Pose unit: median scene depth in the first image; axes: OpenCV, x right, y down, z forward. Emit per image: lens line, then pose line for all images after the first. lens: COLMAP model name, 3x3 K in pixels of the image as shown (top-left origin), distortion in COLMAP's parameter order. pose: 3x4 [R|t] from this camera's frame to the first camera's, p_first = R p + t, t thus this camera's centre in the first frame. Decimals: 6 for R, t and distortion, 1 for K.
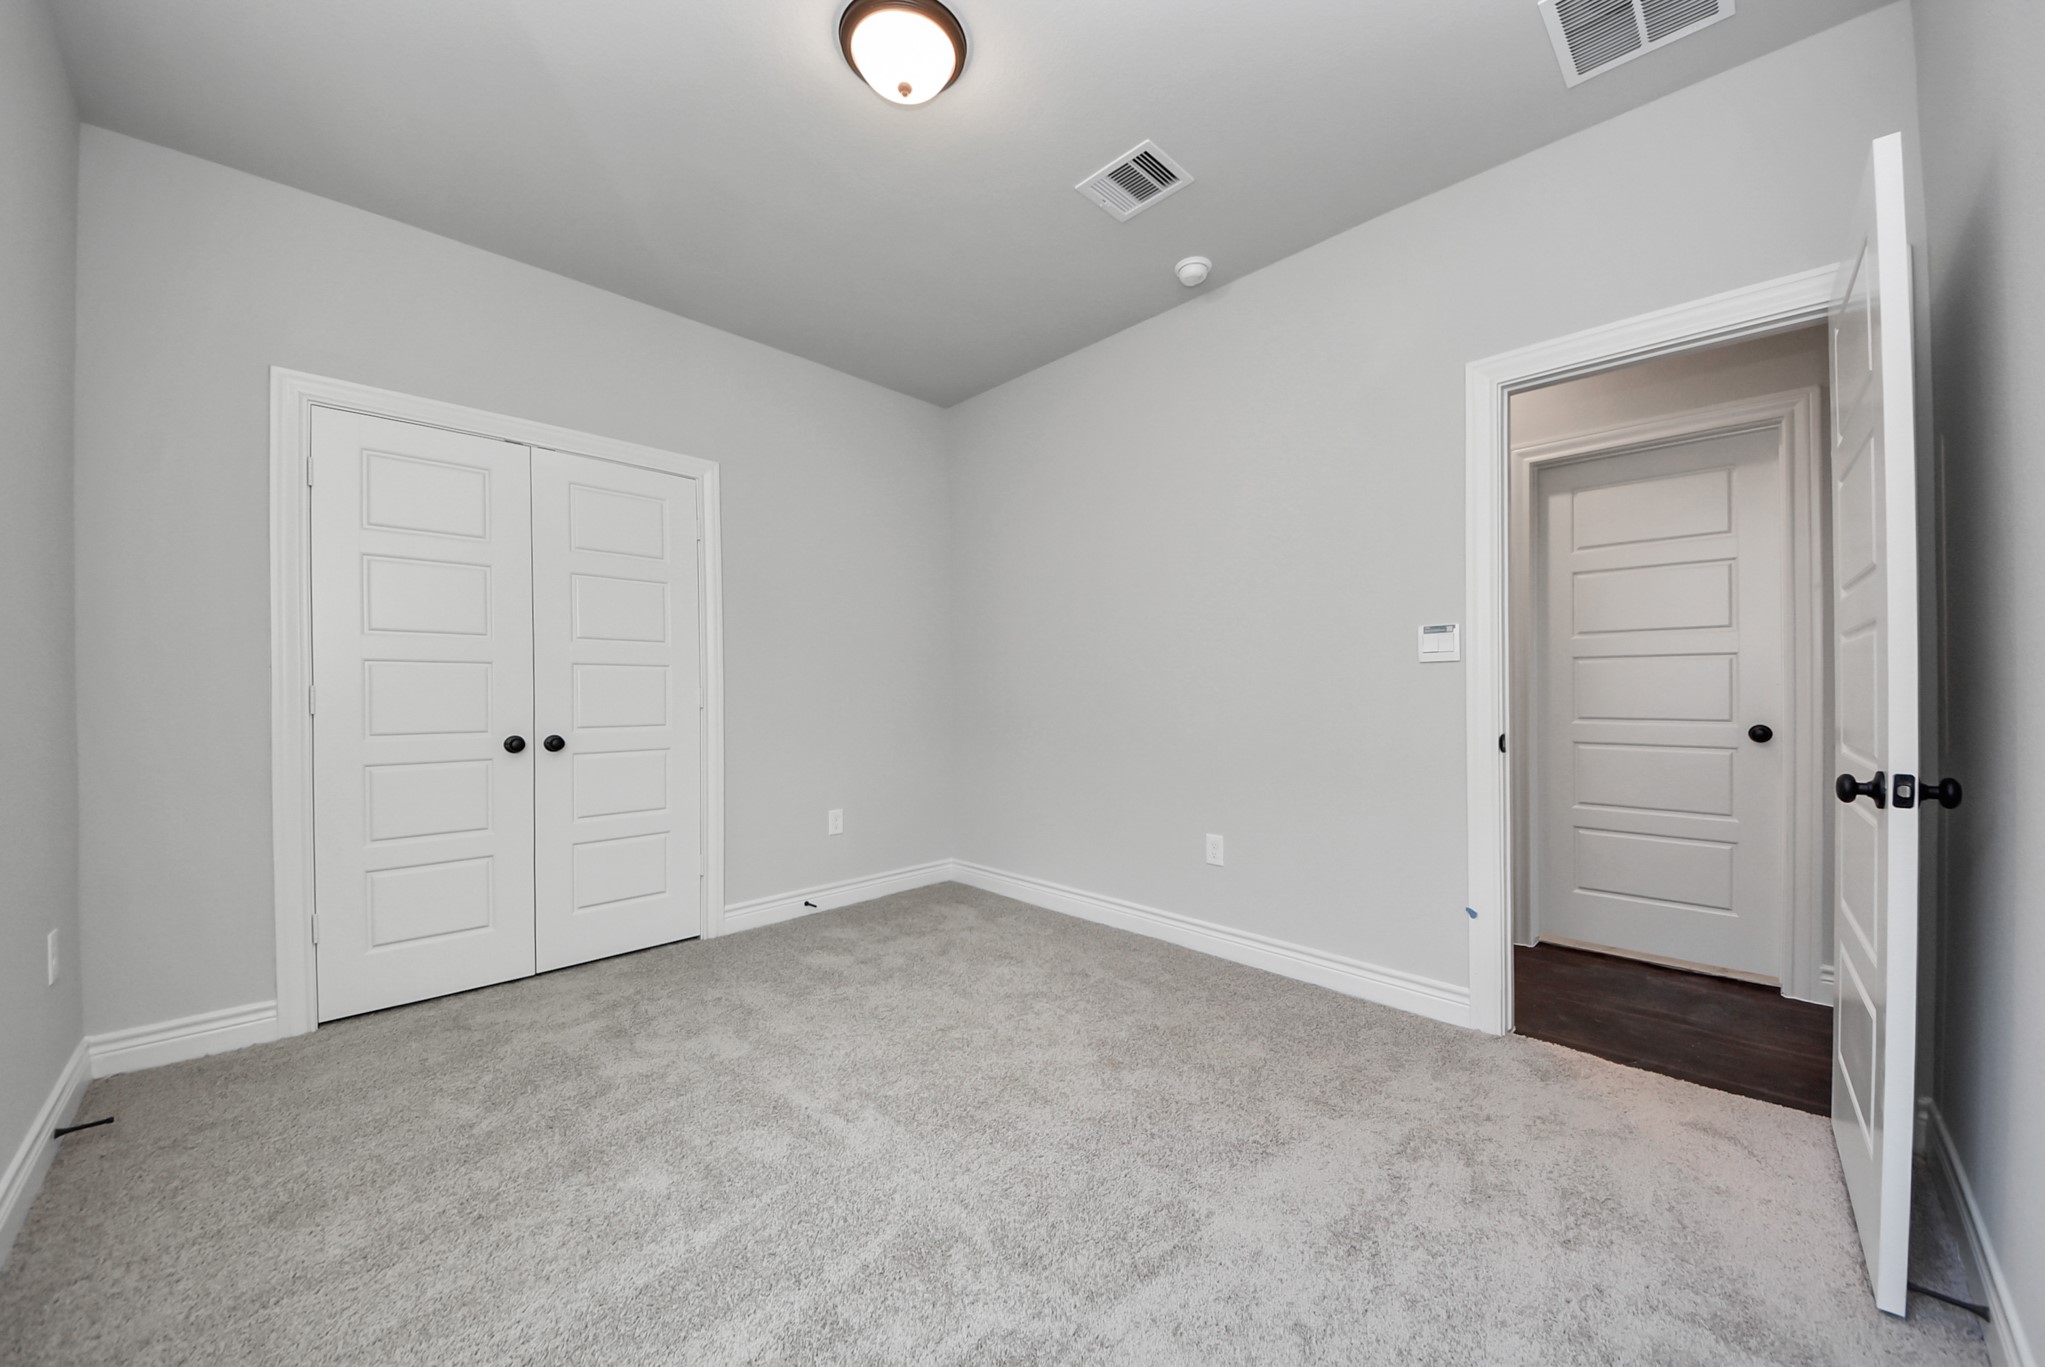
lens RADIAL K [[726.9, 0, 1032.2], [0, 726.9, 694.7], [0, 0, 1]] dist [0.000141, -0.009491]
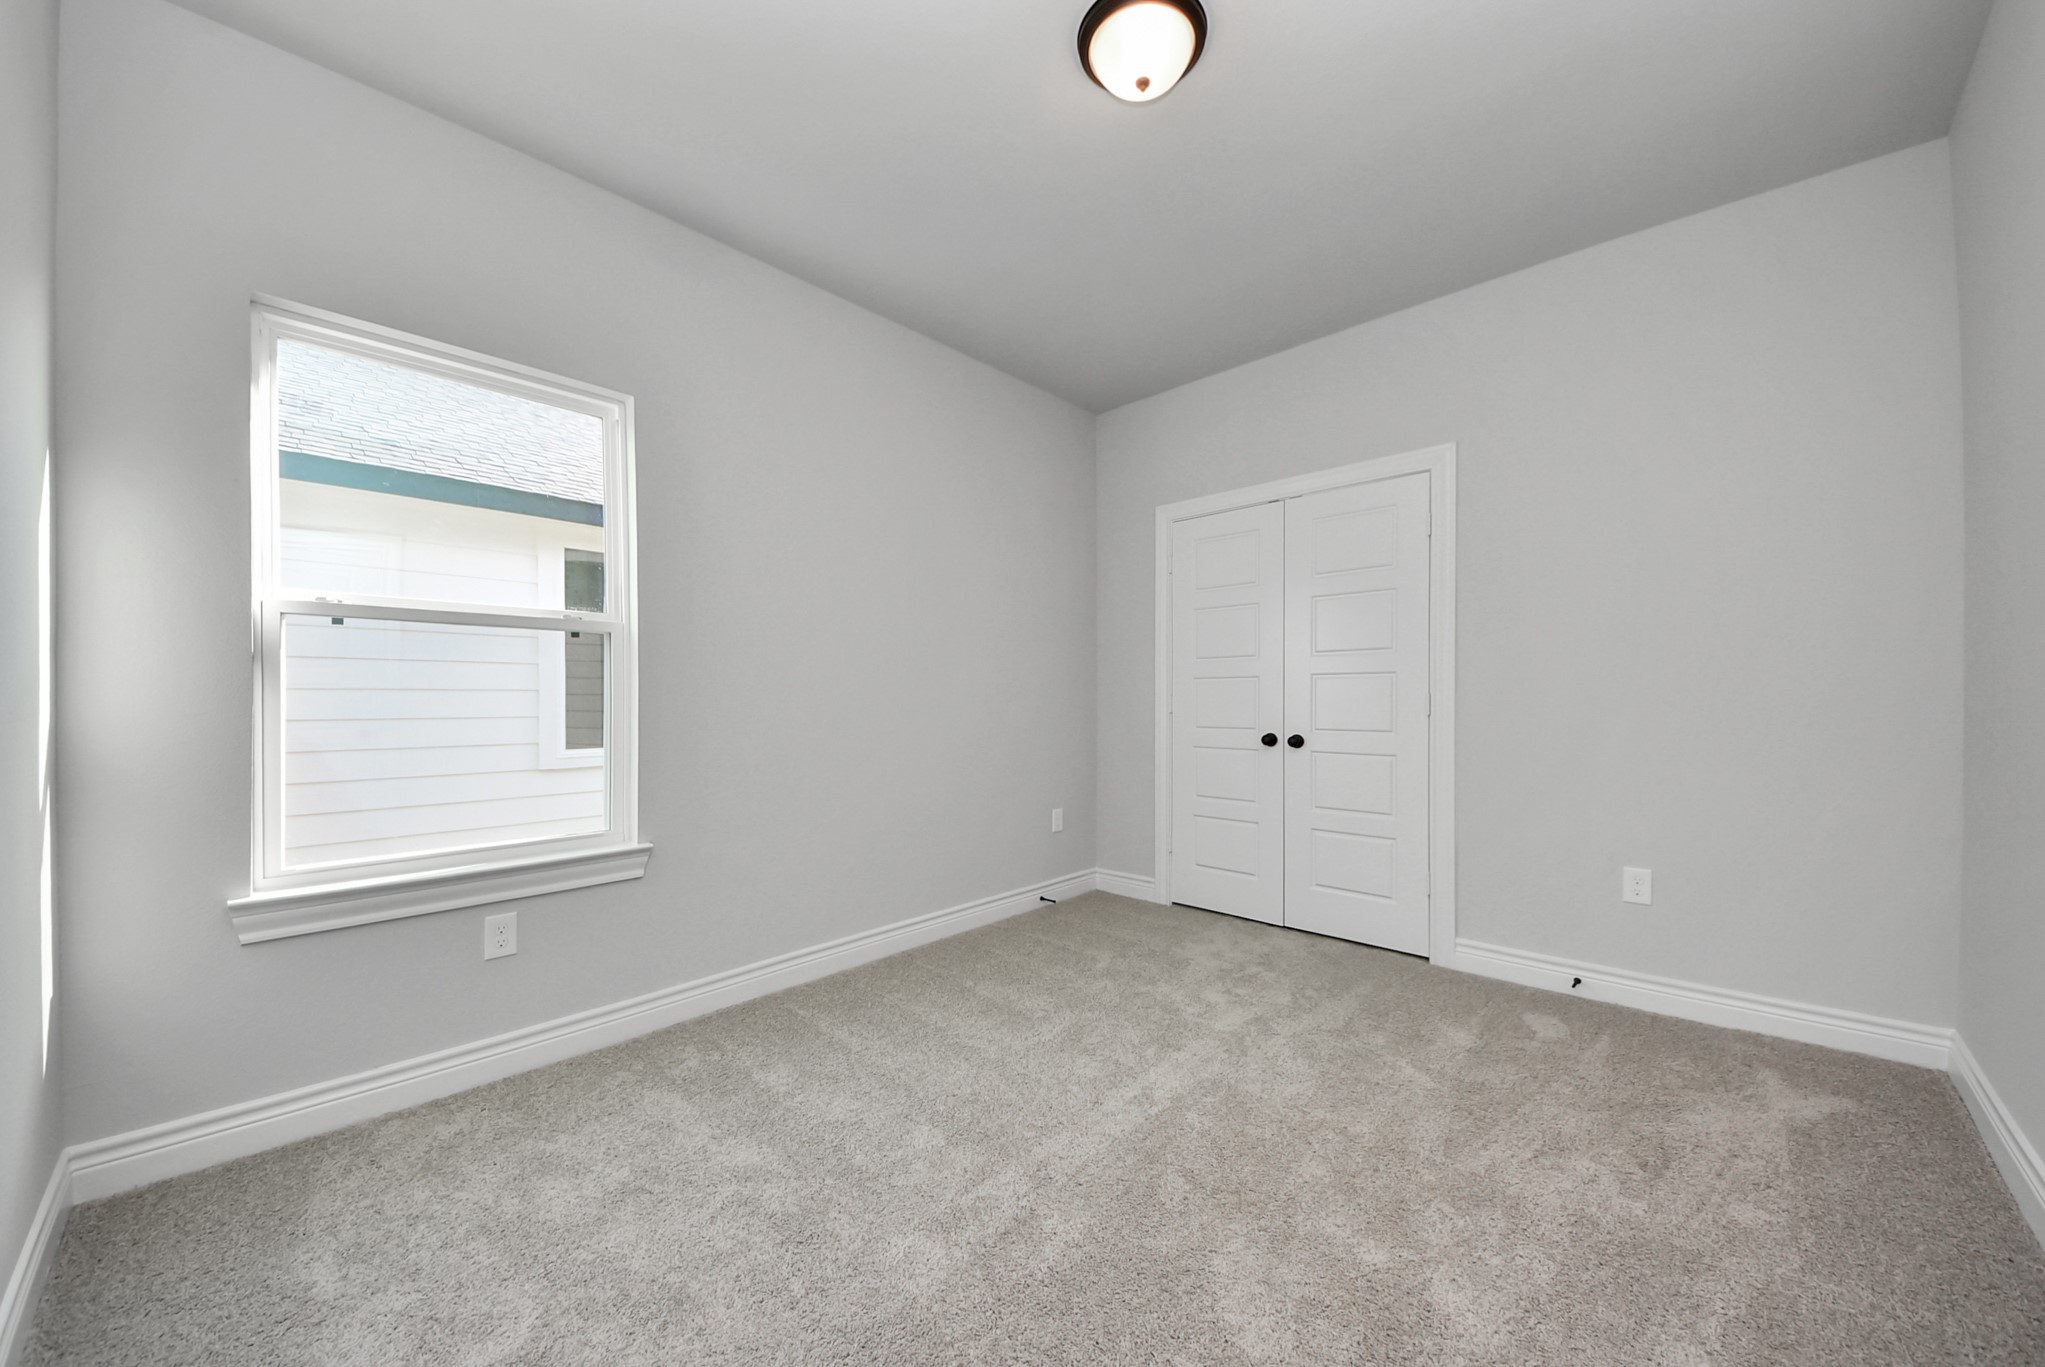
lens RADIAL K [[726.9, 0, 1032.2], [0, 726.9, 694.7], [0, 0, 1]] dist [0.000141, -0.009491]
pose [[0.032894, -0.000298, -0.999459, 0.537901], [-0.001493, 0.999999, -0.000348, -0.009312], [0.999458, 0.001504, 0.032893, 0.525165]]
